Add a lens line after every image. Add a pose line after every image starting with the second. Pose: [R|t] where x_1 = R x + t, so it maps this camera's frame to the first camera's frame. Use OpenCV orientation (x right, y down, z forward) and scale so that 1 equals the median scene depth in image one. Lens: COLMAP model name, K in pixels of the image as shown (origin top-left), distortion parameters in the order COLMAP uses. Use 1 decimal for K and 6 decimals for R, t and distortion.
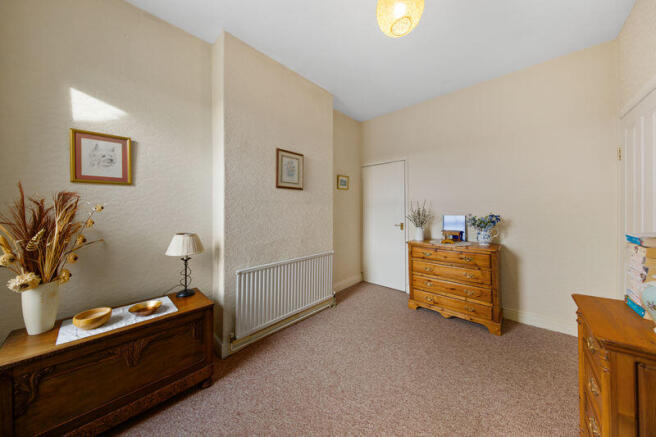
lens RADIAL K [[217.4, 0, 326.7], [0, 217.4, 212.9], [0, 0, 1]] dist [-0.003044, -0.000299]
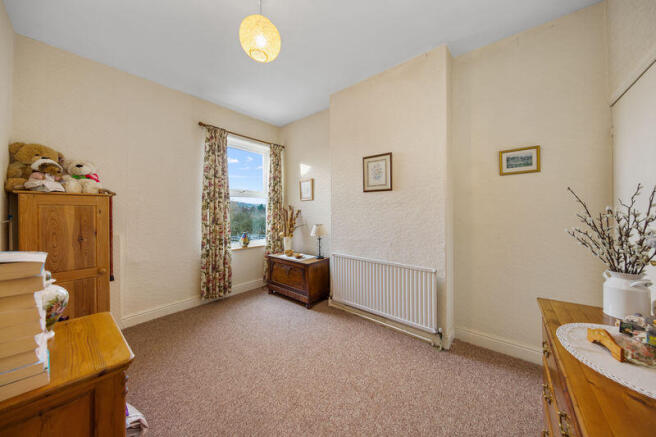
lens RADIAL K [[223.3, 0, 329.1], [0, 223.3, 211.4], [0, 0, 1]] dist [0.000279, 0.000000]
pose [[0.044241, 0.008511, -0.998985, 0.912608], [-0.008922, 0.999927, 0.008124, -0.022048], [0.998981, 0.008553, 0.044314, 0.751700]]
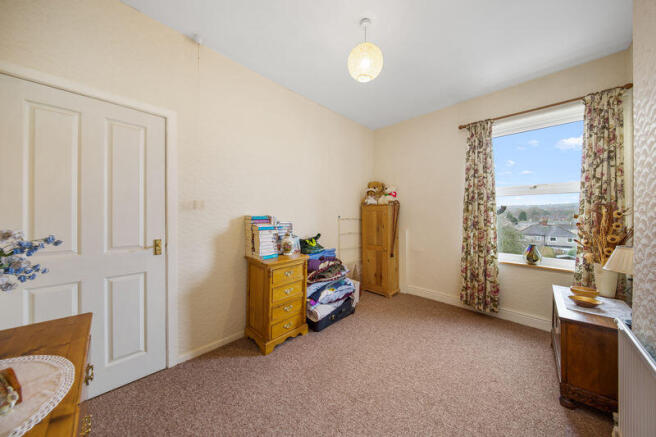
lens RADIAL K [[213.7, 0, 330.4], [0, 213.7, 215.6], [0, 0, 1]] dist [-0.000634, -0.000070]
pose [[-0.998970, 0.003349, 0.045242, 0.284740], [0.003986, 0.999894, 0.013978, -0.018828], [-0.045191, 0.014144, -0.998878, 1.347707]]
